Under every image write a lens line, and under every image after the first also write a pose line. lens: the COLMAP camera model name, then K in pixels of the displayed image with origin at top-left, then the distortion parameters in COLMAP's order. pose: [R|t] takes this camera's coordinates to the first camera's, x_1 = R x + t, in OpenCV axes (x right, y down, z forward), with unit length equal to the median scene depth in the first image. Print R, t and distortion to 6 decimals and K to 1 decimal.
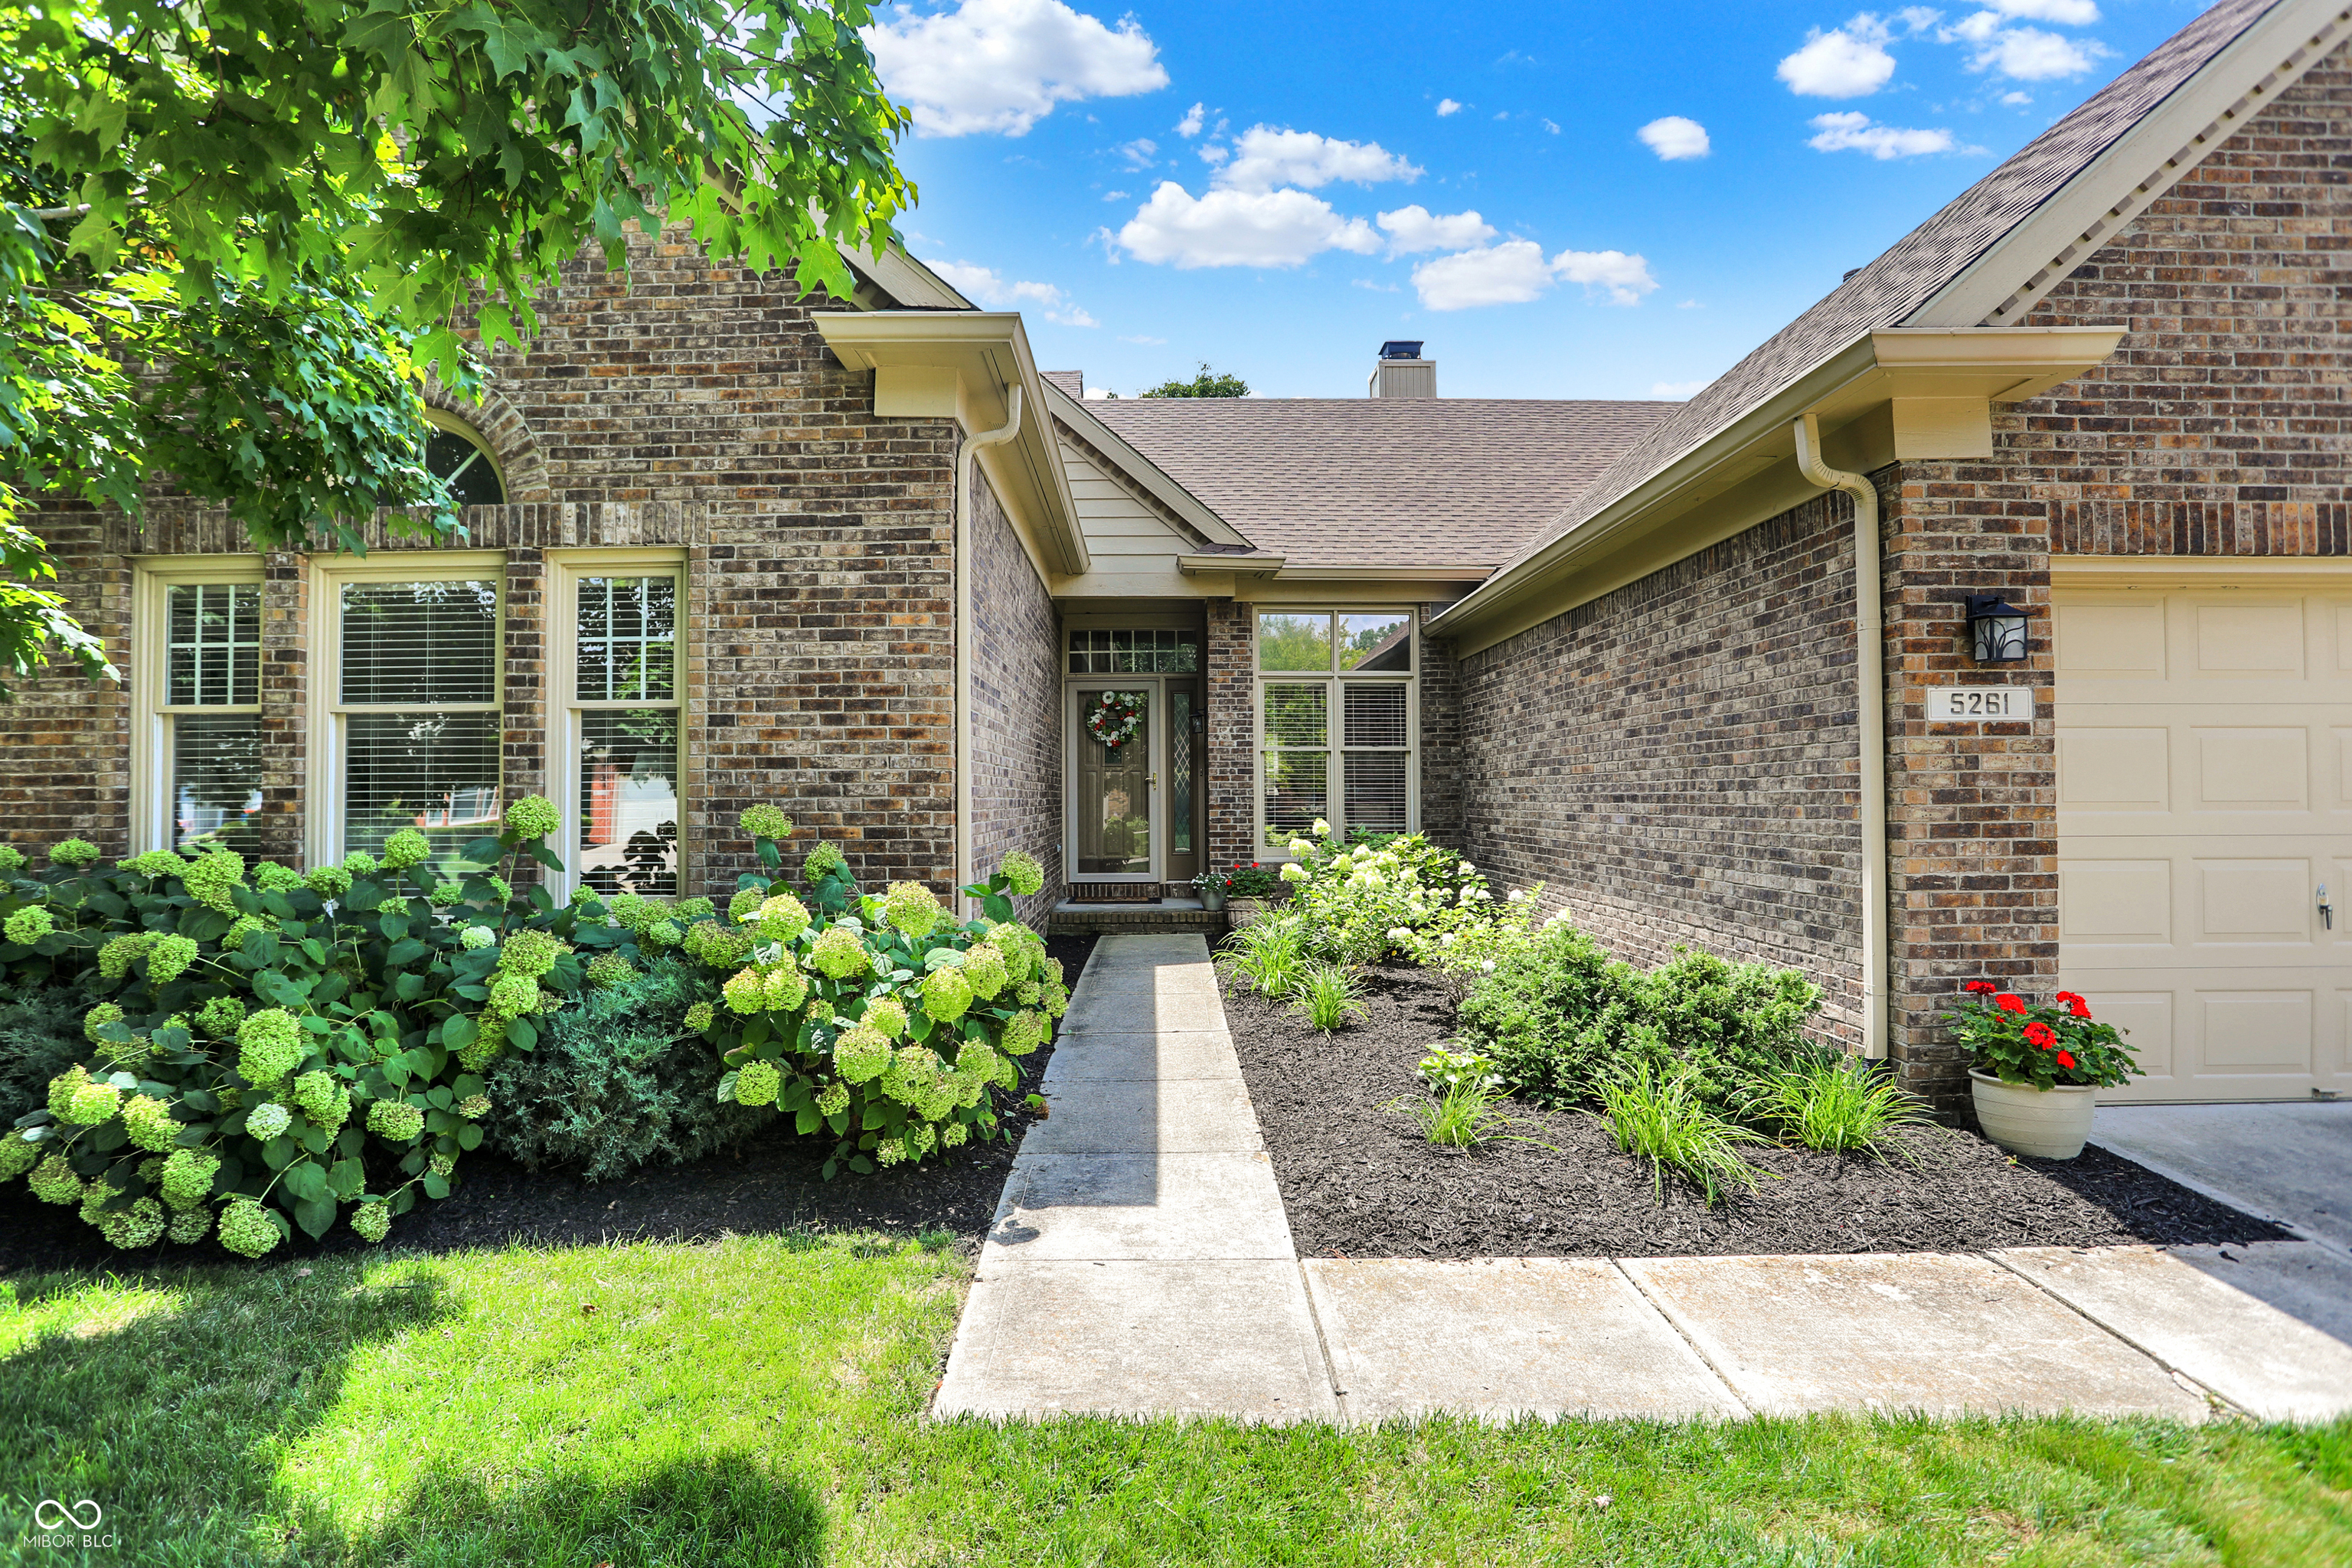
lens RADIAL K [[1161.4, 0, 1146.2], [0, 1161.4, 706.1], [0, 0, 1]] dist [-0.031450, 0.009261]
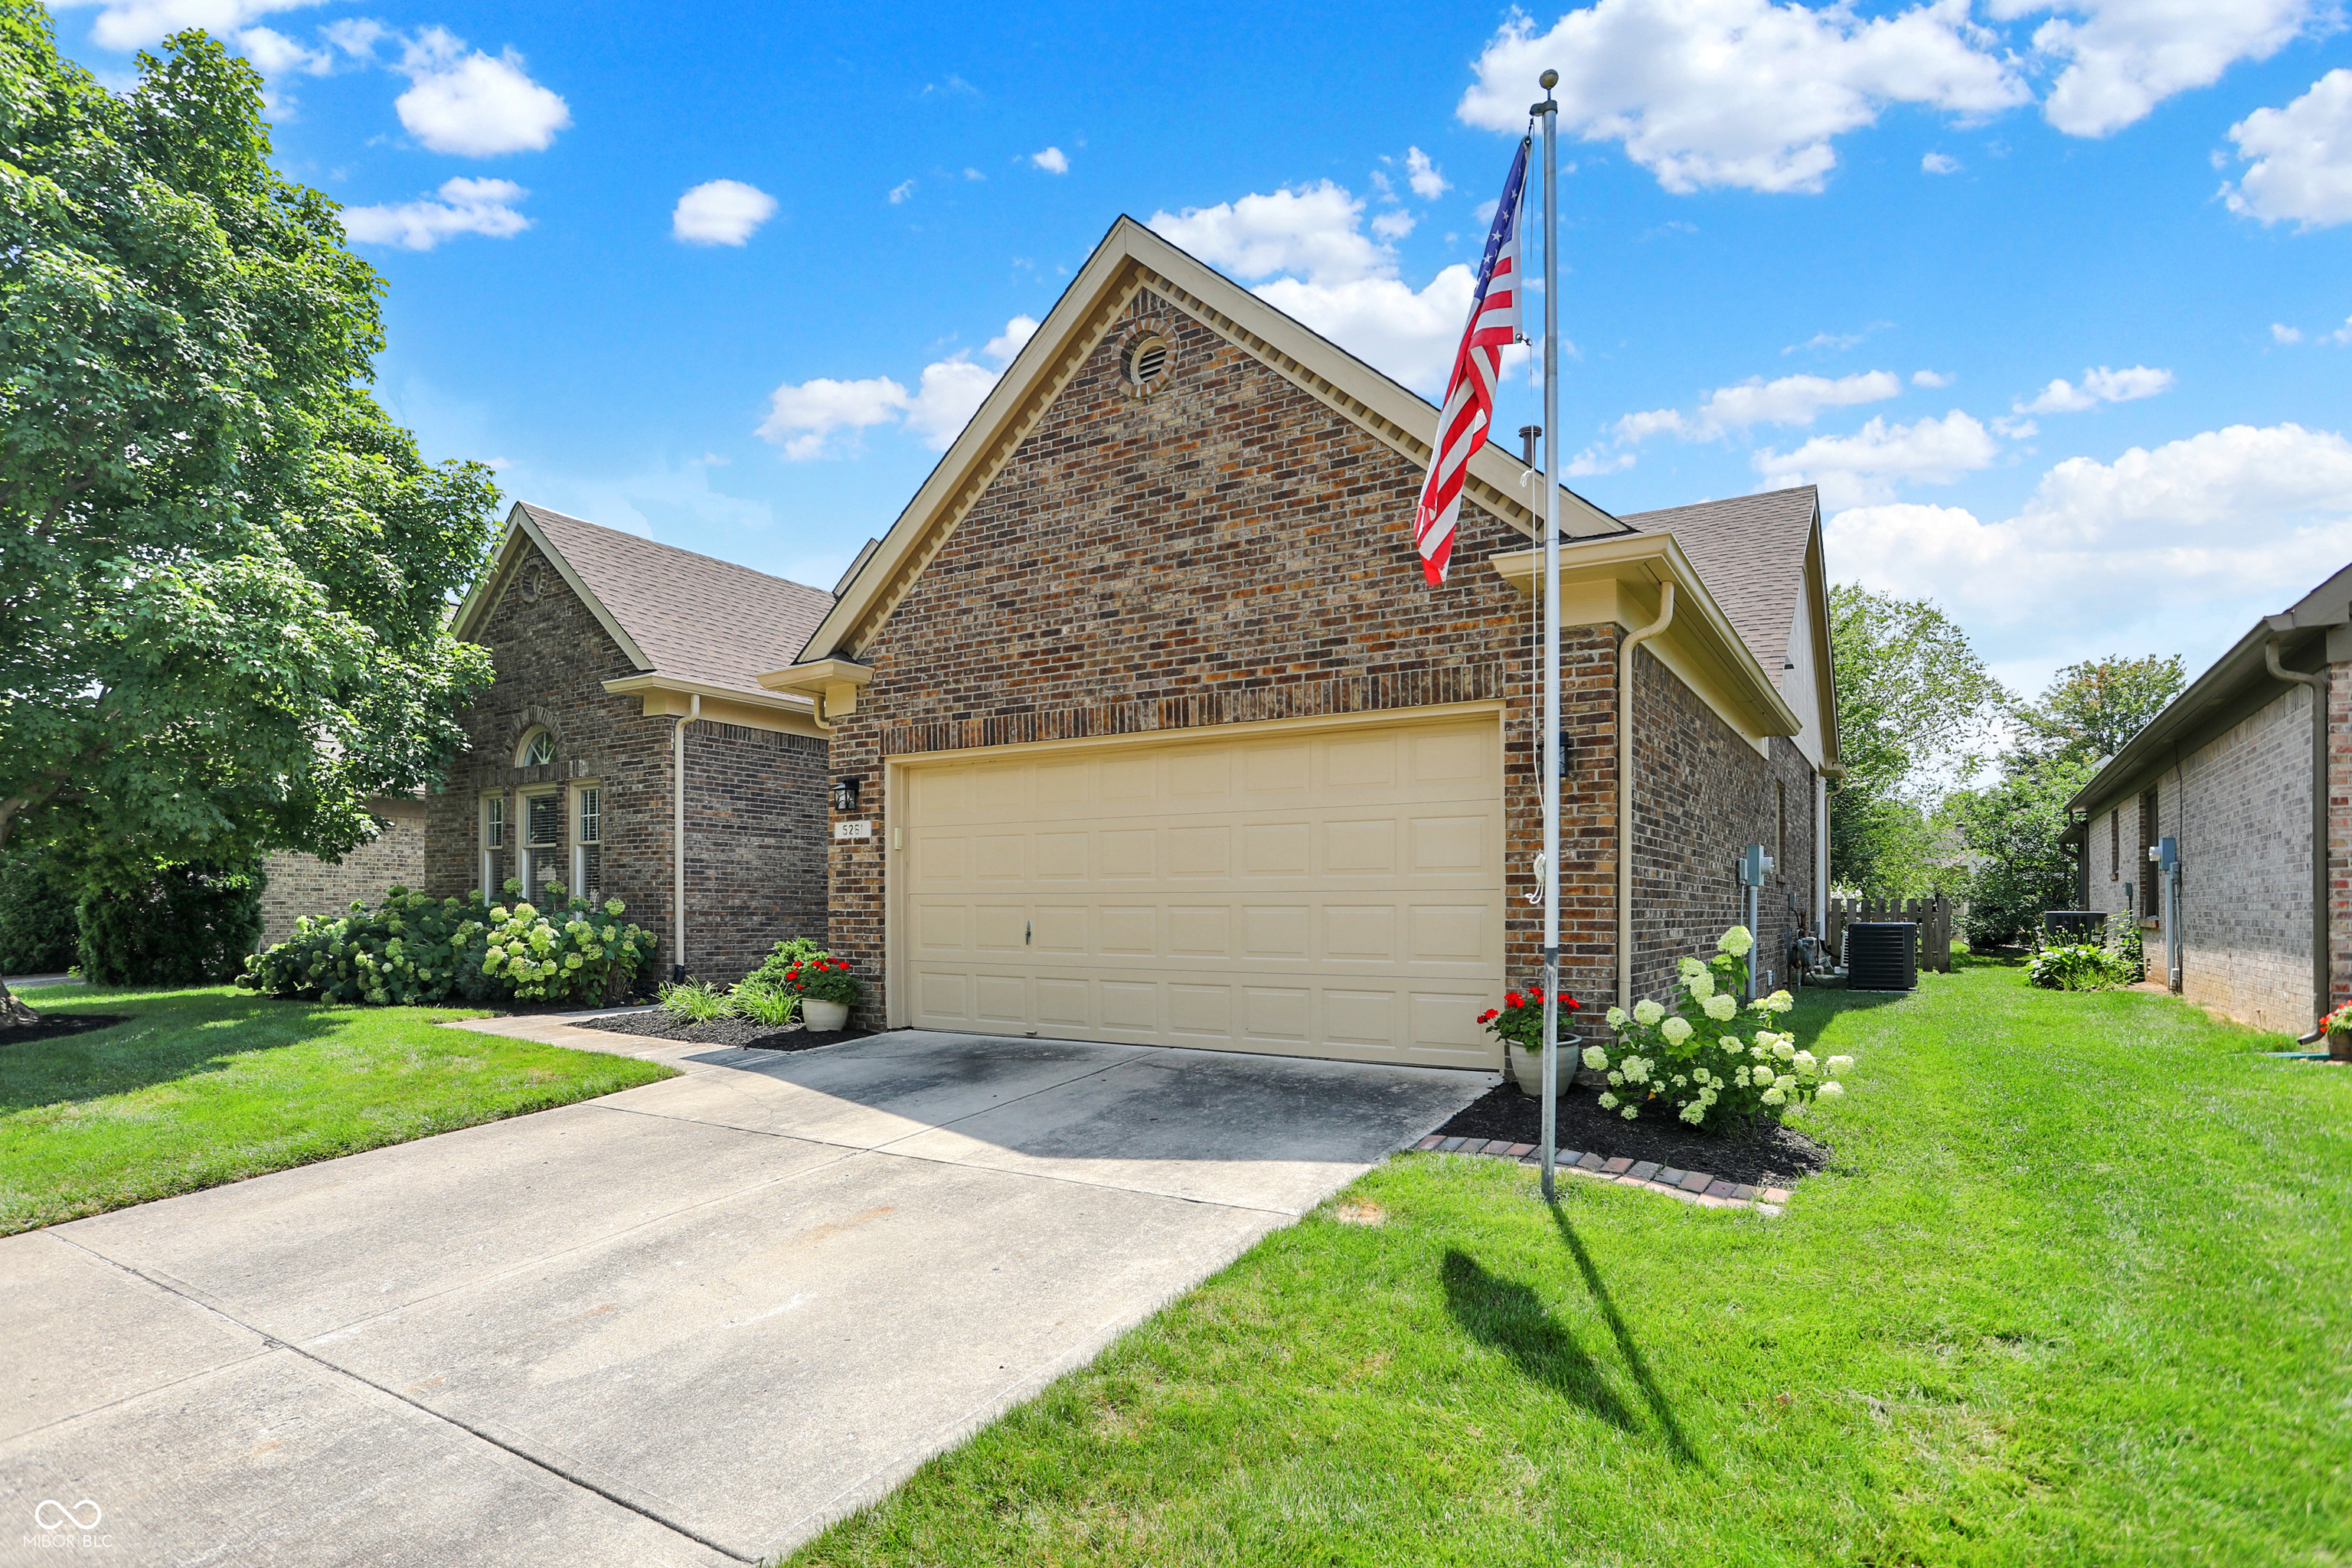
lens RADIAL K [[1217.7, 0, 1197.0], [0, 1217.7, 800.1], [0, 0, 1]] dist [-0.018431, 0.000228]
pose [[0.836951, -0.044629, -0.545456, 2.439853], [0.037149, 0.999004, -0.024736, 0.022548], [0.546016, 0.000440, 0.837775, -0.521597]]
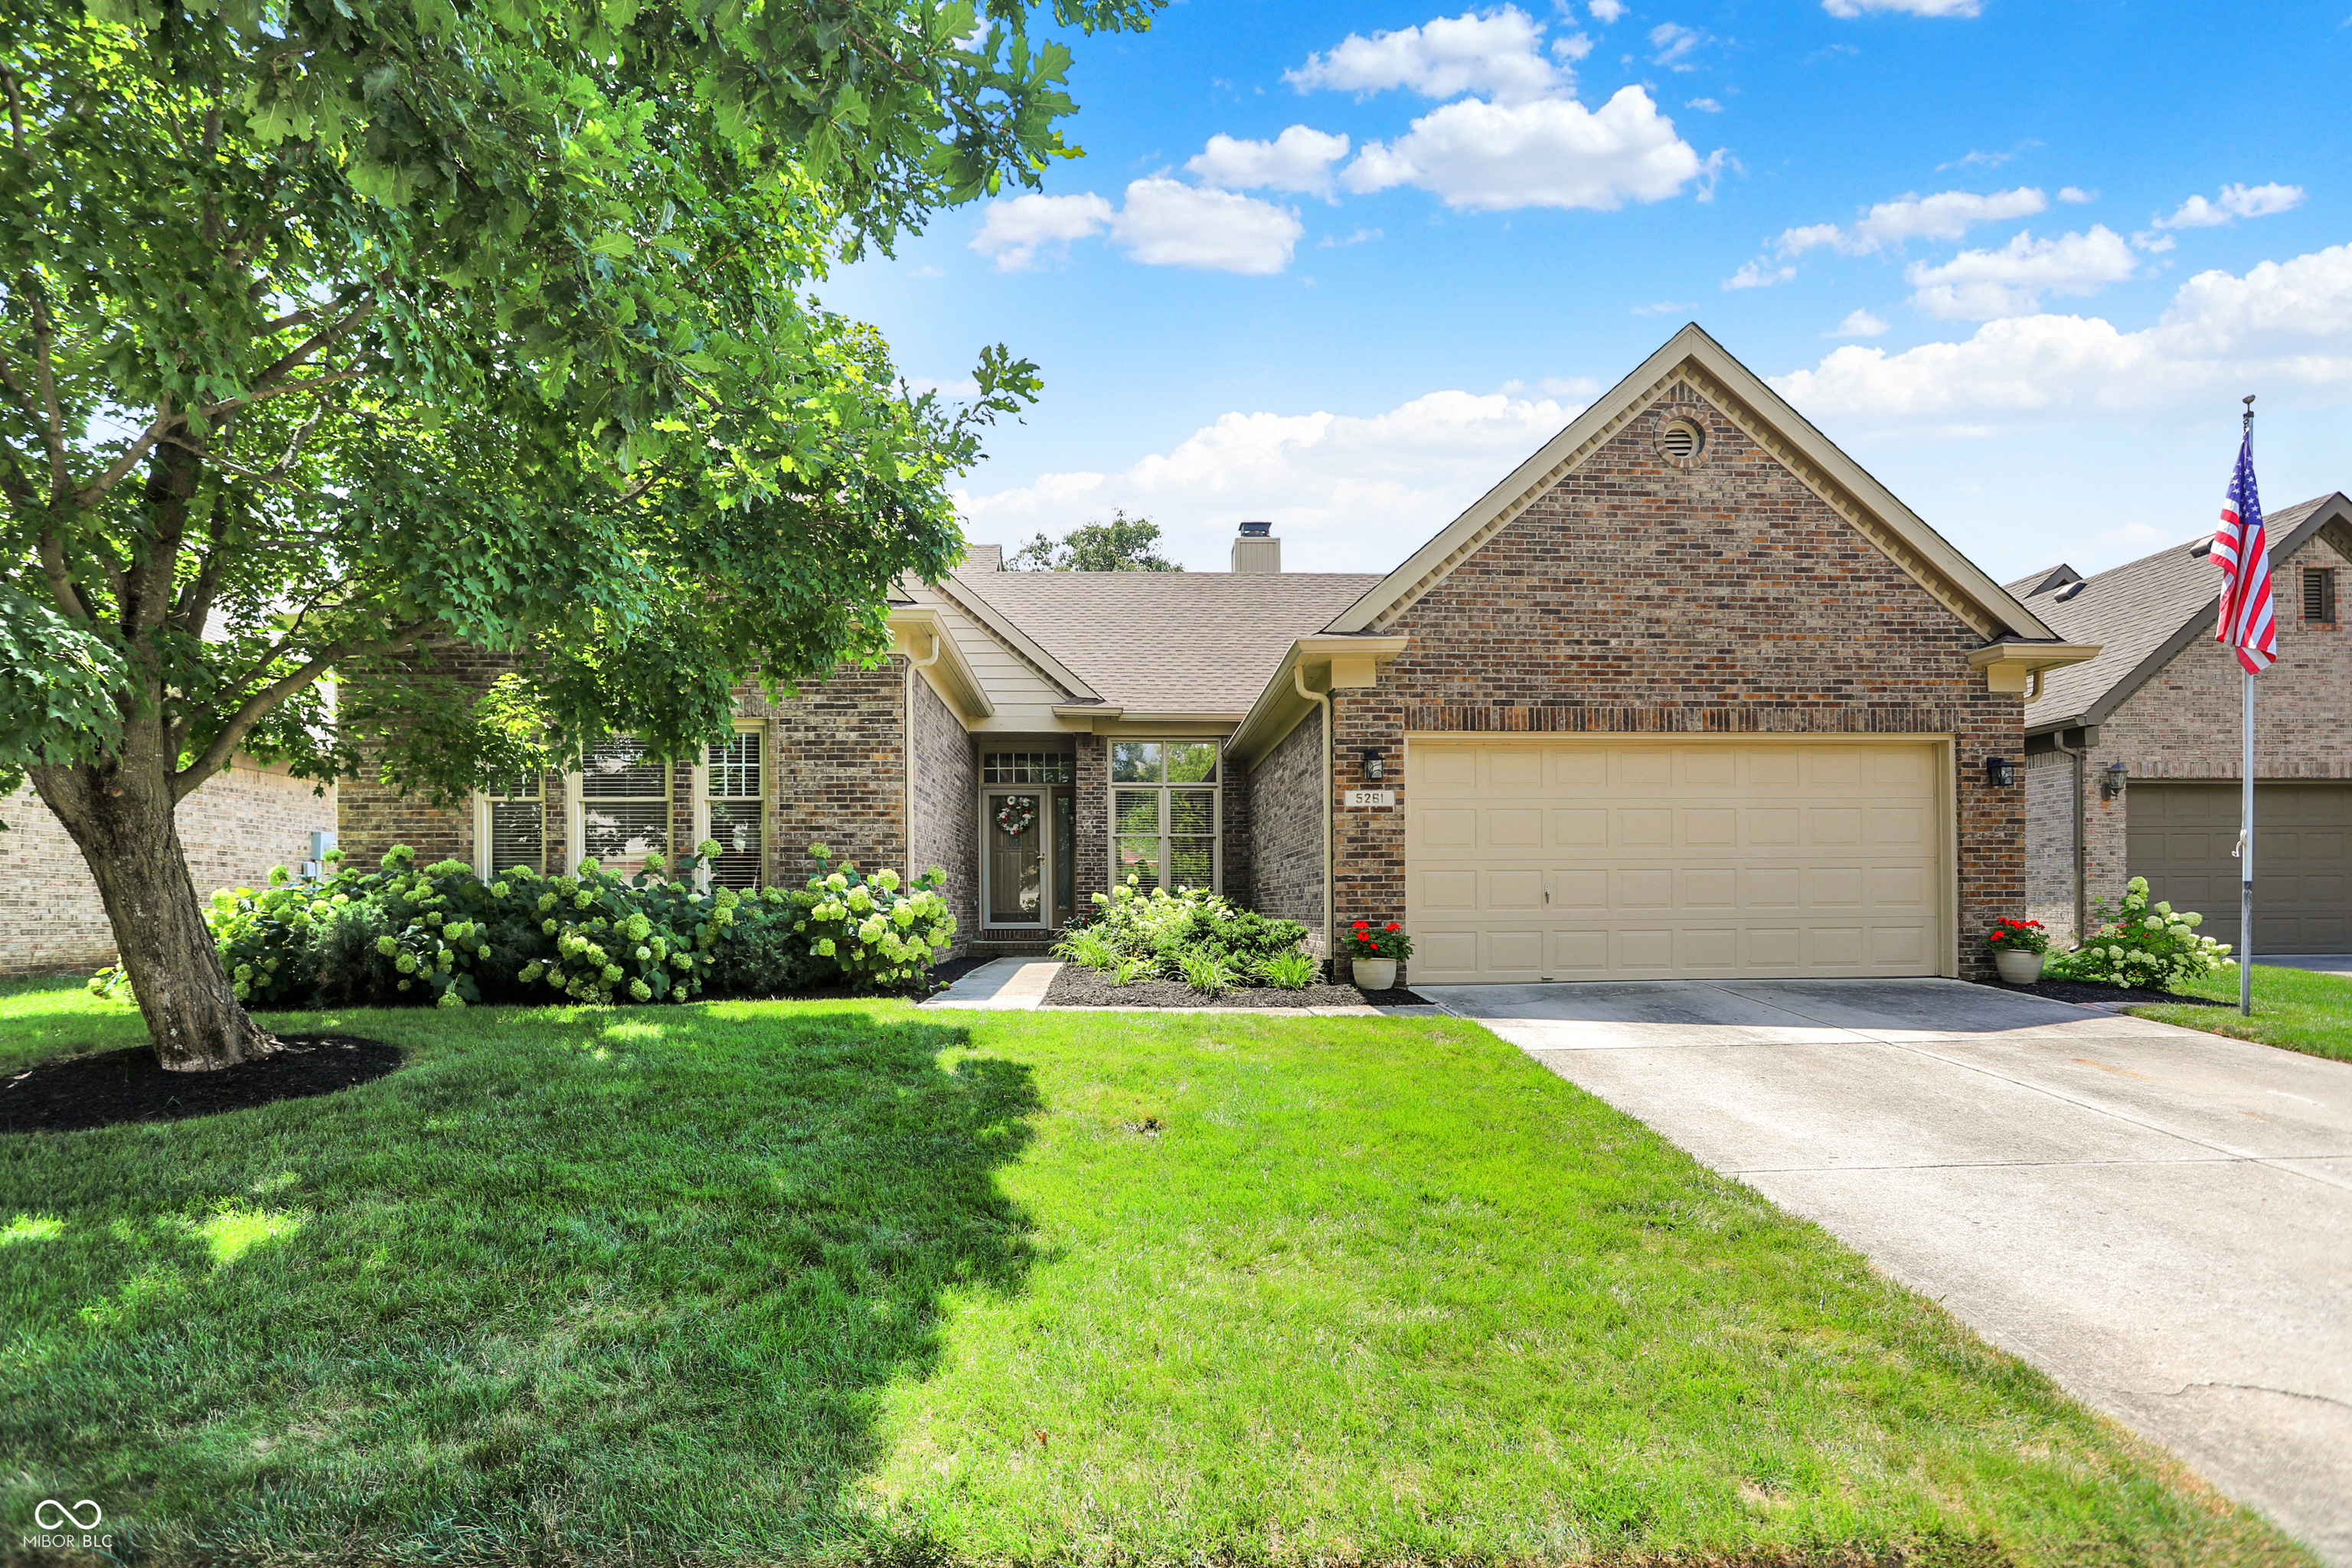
lens RADIAL K [[1217.7, 0, 1159.9], [0, 1217.7, 804.0], [0, 0, 1]] dist [-0.018431, 0.000228]
pose [[0.998765, 0.001005, 0.049668, 0.199846], [-0.000457, 0.999939, -0.011052, 0.035325], [-0.049676, 0.011016, 0.998705, -1.318021]]
